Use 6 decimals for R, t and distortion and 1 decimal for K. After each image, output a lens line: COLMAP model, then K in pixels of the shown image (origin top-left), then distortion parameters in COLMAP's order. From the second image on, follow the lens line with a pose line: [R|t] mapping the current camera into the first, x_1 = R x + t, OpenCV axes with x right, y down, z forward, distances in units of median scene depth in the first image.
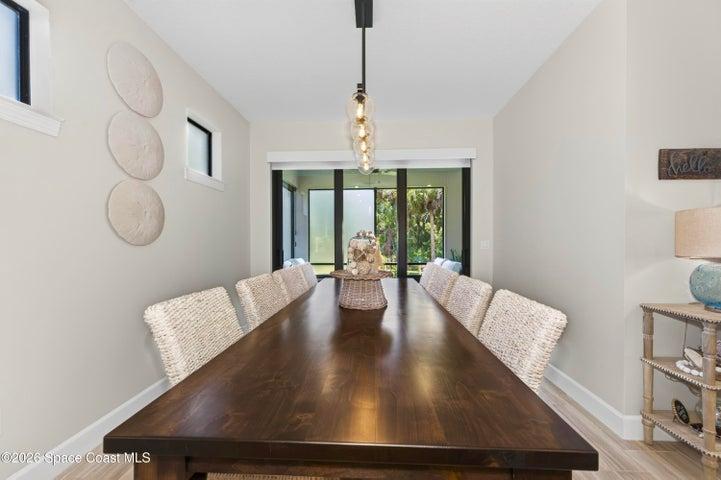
lens RADIAL K [[282.0, 0, 358.5], [0, 282.0, 240.2], [0, 0, 1]] dist [0.003329, 0.000764]
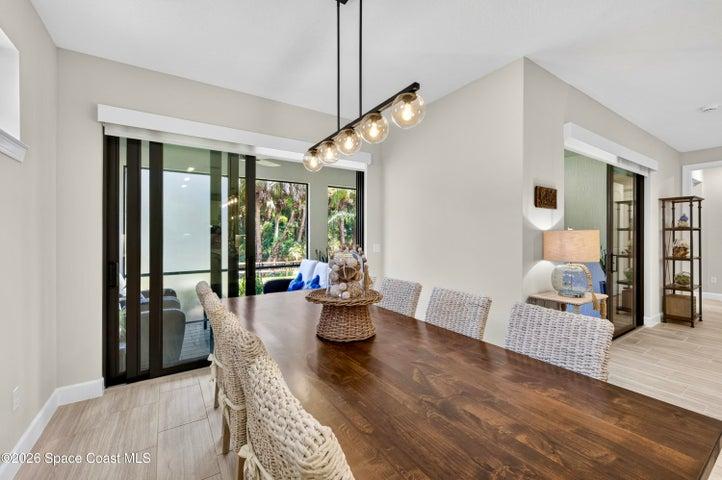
lens RADIAL K [[301.4, 0, 360.3], [0, 301.4, 234.4], [0, 0, 1]] dist [0.003799, -0.000125]
pose [[0.807021, 0.005618, 0.590497, -0.247542], [-0.005658, 0.999982, -0.001781, -0.030717], [-0.590496, -0.001903, 0.807038, 0.133734]]
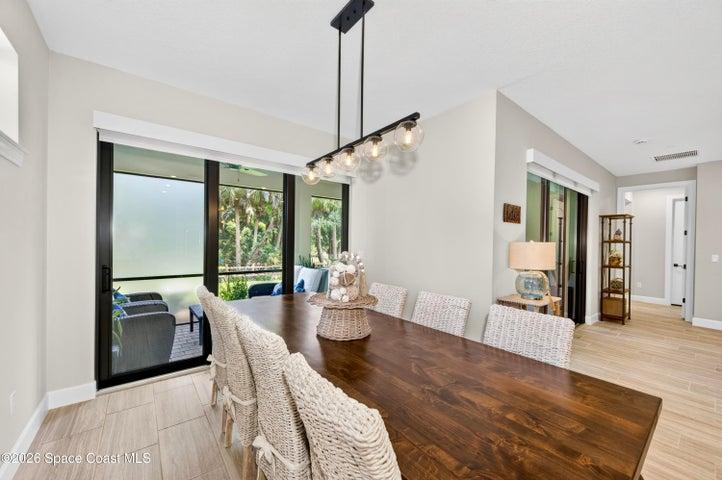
lens RADIAL K [[282.4, 0, 358.9], [0, 282.4, 243.3], [0, 0, 1]] dist [0.003329, 0.000764]
pose [[0.751950, 0.012589, 0.659100, -0.290139], [-0.020730, 0.999775, 0.004554, -0.034801], [-0.658895, -0.017087, 0.752041, 0.144582]]
